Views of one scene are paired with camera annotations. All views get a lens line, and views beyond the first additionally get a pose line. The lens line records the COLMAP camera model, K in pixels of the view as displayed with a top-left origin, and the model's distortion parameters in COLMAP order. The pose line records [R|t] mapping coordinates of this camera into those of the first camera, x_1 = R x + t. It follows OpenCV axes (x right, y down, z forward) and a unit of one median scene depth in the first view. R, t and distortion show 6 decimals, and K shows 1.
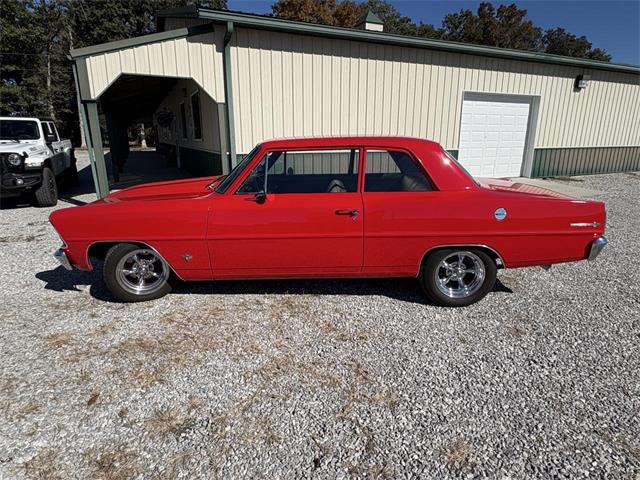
lens RADIAL K [[389.0, 0, 317.0], [0, 389.0, 239.2], [0, 0, 1]] dist [0.004264, 0.001928]
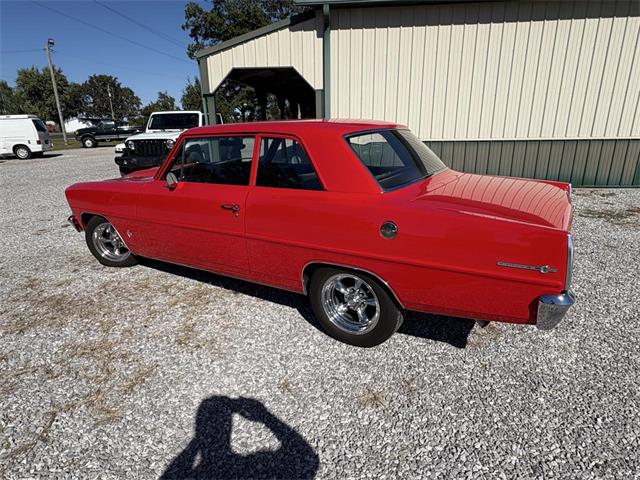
lens RADIAL K [[389.0, 0, 317.7], [0, 389.0, 242.9], [0, 0, 1]] dist [0.004264, 0.001928]
pose [[0.852170, 0.140969, -0.503918, 0.335067], [-0.122034, 0.990013, 0.070582, -0.035535], [0.508835, 0.001347, 0.860863, 0.155432]]
